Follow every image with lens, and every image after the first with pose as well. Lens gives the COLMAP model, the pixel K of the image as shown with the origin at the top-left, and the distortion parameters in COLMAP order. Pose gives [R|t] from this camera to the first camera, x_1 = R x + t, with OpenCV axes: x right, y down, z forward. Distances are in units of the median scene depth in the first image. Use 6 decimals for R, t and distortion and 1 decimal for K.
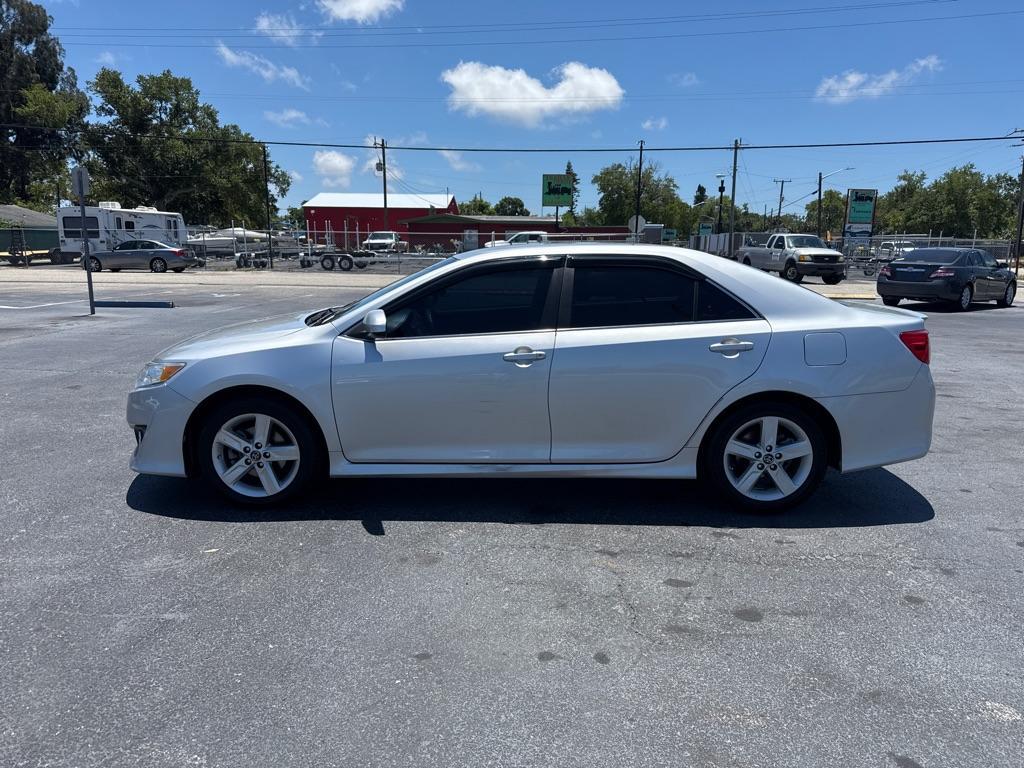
lens RADIAL K [[721.8, 0, 497.0], [0, 721.8, 389.7], [0, 0, 1]] dist [0.036432, -0.043242]
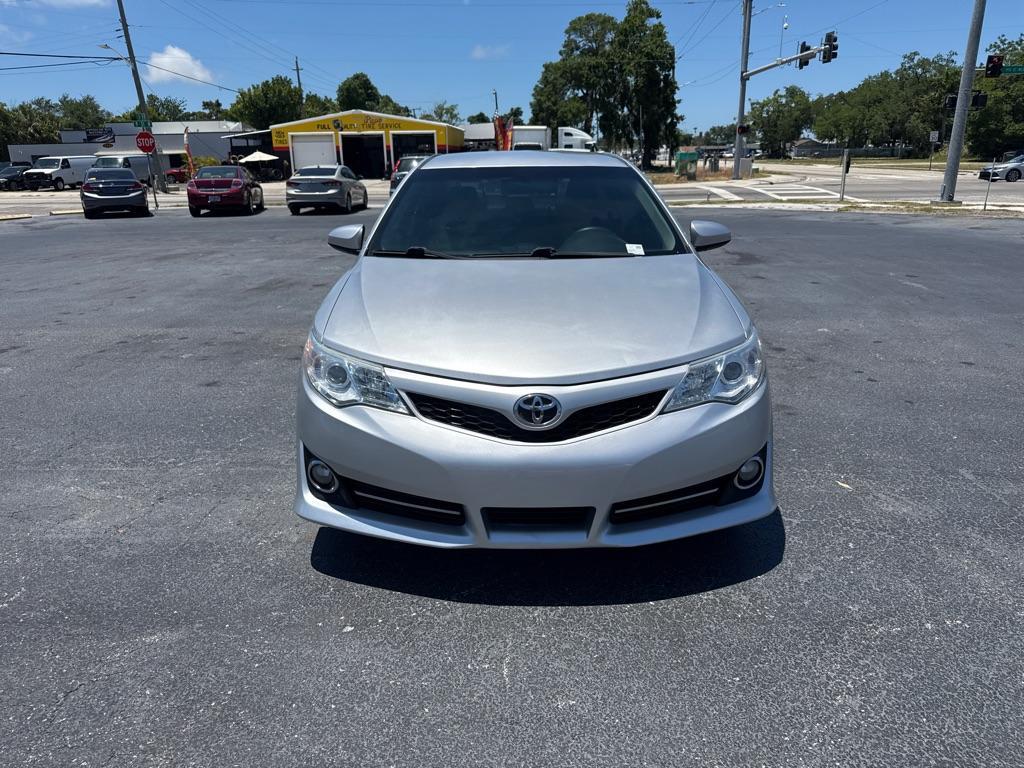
lens RADIAL K [[721.8, 0, 511.4], [0, 721.8, 389.6], [0, 0, 1]] dist [0.036432, -0.043242]
pose [[-0.020323, -0.309627, 0.950641, -0.097597], [0.213680, 0.927522, 0.306665, -0.021375], [-0.976692, 0.209365, 0.047311, 0.106486]]
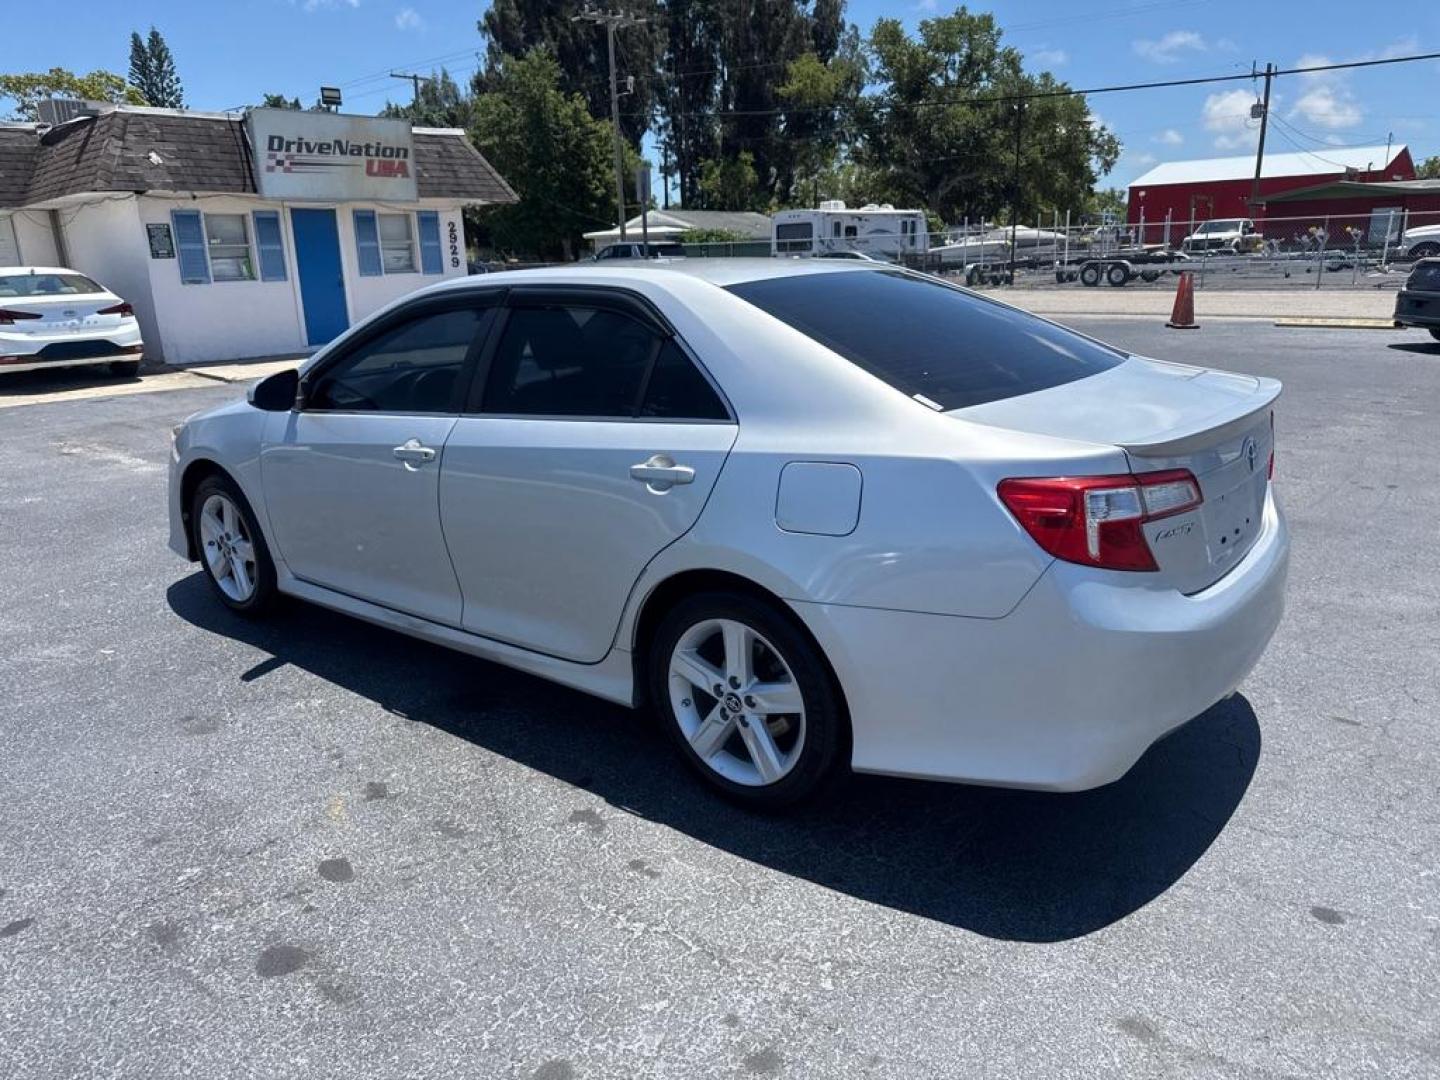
lens RADIAL K [[1015.1, 0, 709.0], [0, 1015.1, 542.4], [0, 0, 1]] dist [0.036432, -0.043242]
pose [[0.782860, 0.139108, -0.606448, 0.068030], [-0.087681, 0.989625, 0.113816, -0.008154], [0.615989, -0.035928, 0.786935, 0.039359]]
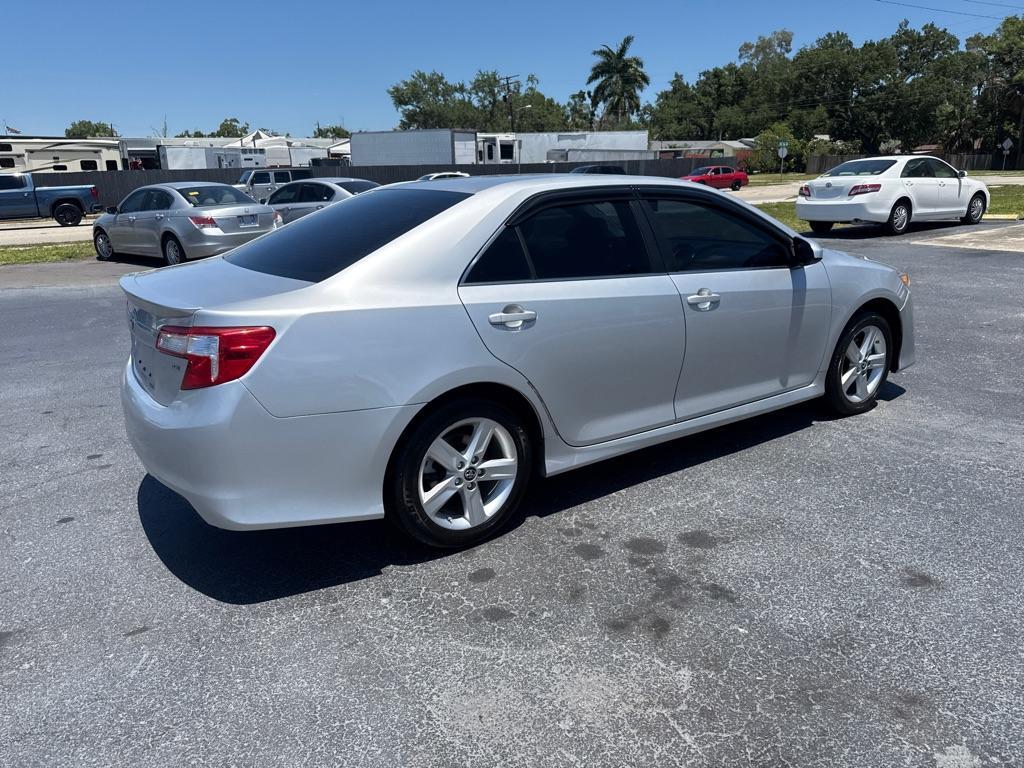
lens RADIAL K [[721.8, 0, 508.9], [0, 721.8, 378.9], [0, 0, 1]] dist [0.036432, -0.043242]
pose [[-0.813461, 0.171392, -0.555793, 0.065769], [-0.101469, 0.899121, 0.425776, -0.035688], [0.572700, 0.402748, -0.714009, 0.172423]]
